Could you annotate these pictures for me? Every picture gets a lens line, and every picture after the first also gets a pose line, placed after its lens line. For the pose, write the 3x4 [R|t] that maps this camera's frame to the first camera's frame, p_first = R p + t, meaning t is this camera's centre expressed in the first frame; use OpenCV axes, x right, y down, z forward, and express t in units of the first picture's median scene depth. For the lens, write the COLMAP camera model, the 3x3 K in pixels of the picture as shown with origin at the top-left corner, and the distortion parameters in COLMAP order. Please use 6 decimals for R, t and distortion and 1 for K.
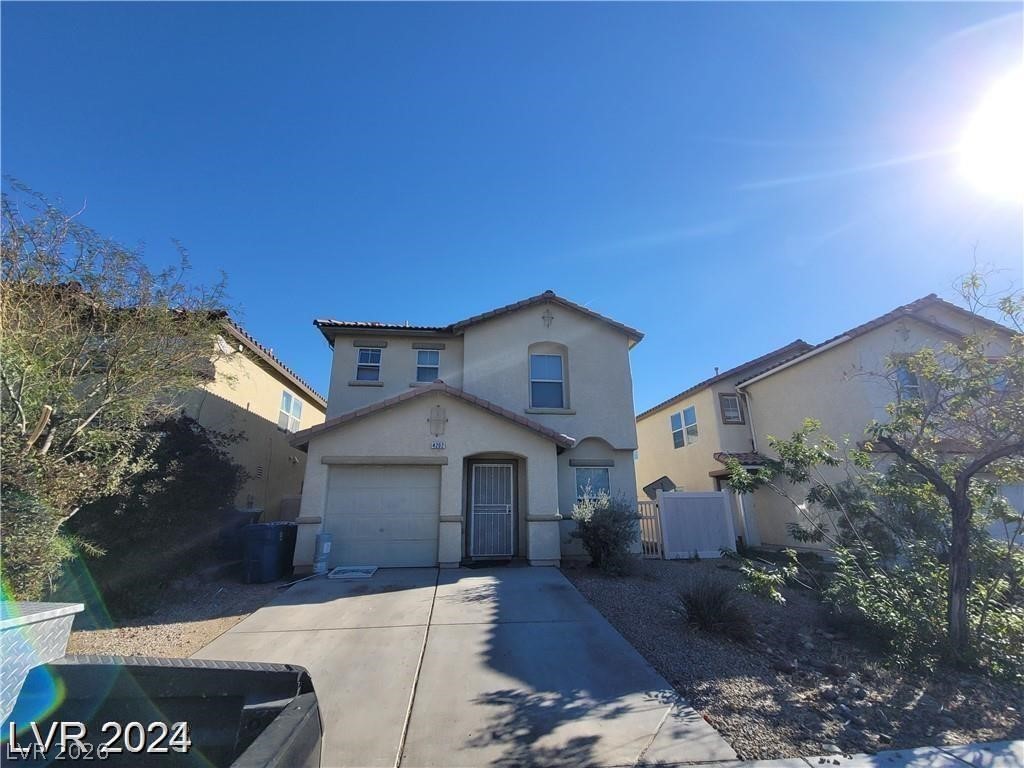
lens RADIAL K [[417.3, 0, 512.0], [0, 417.3, 384.0], [0, 0, 1]] dist [-0.001117, -0.000585]
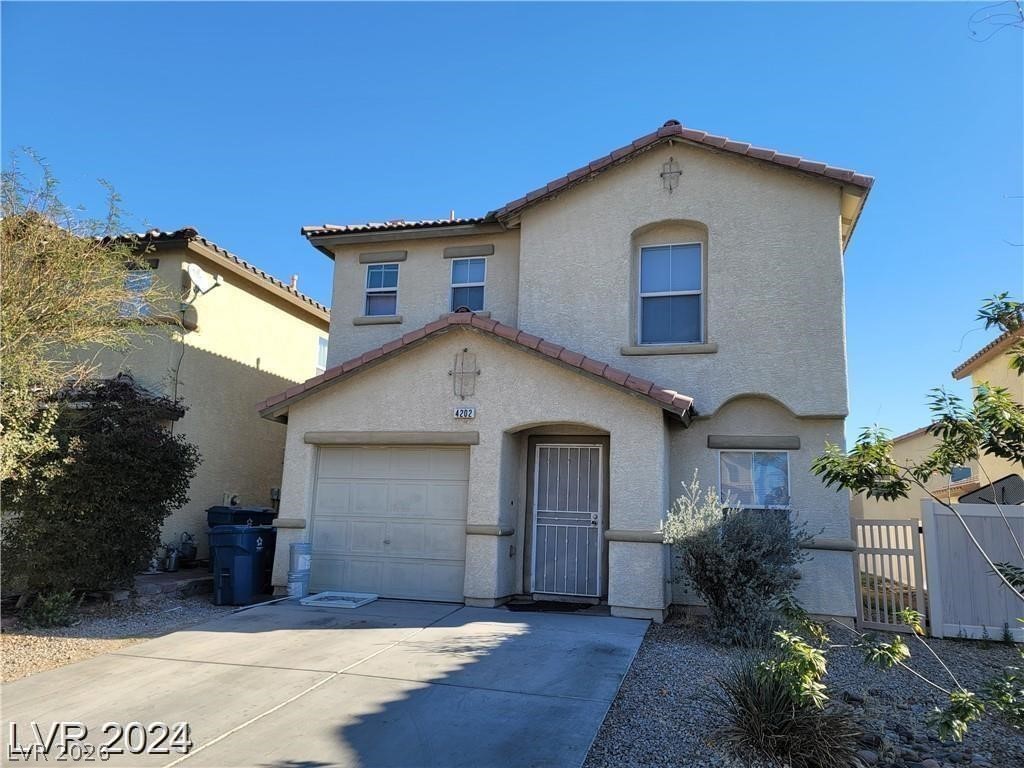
lens RADIAL K [[747.4, 0, 515.7], [0, 747.4, 382.8], [0, 0, 1]] dist [0.062012, -0.002499]
pose [[0.920942, -0.031397, -0.388433, 0.331899], [0.069841, 0.993909, 0.085251, 0.012965], [0.383390, -0.105640, 0.917525, 0.017361]]
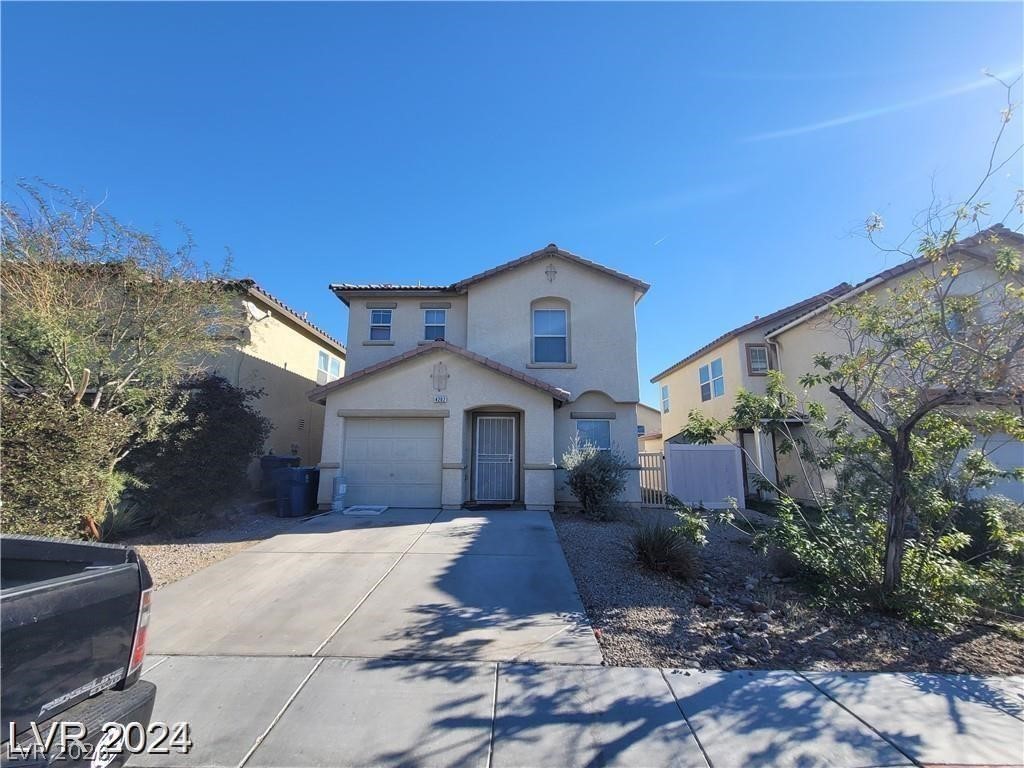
lens RADIAL K [[417.3, 0, 512.0], [0, 417.3, 384.0], [0, 0, 1]] dist [-0.001117, -0.000585]
pose [[0.991289, -0.010604, -0.131278, 0.149661], [0.024740, 0.994003, 0.106521, -0.002334], [0.129362, -0.108840, 0.985606, -0.029922]]
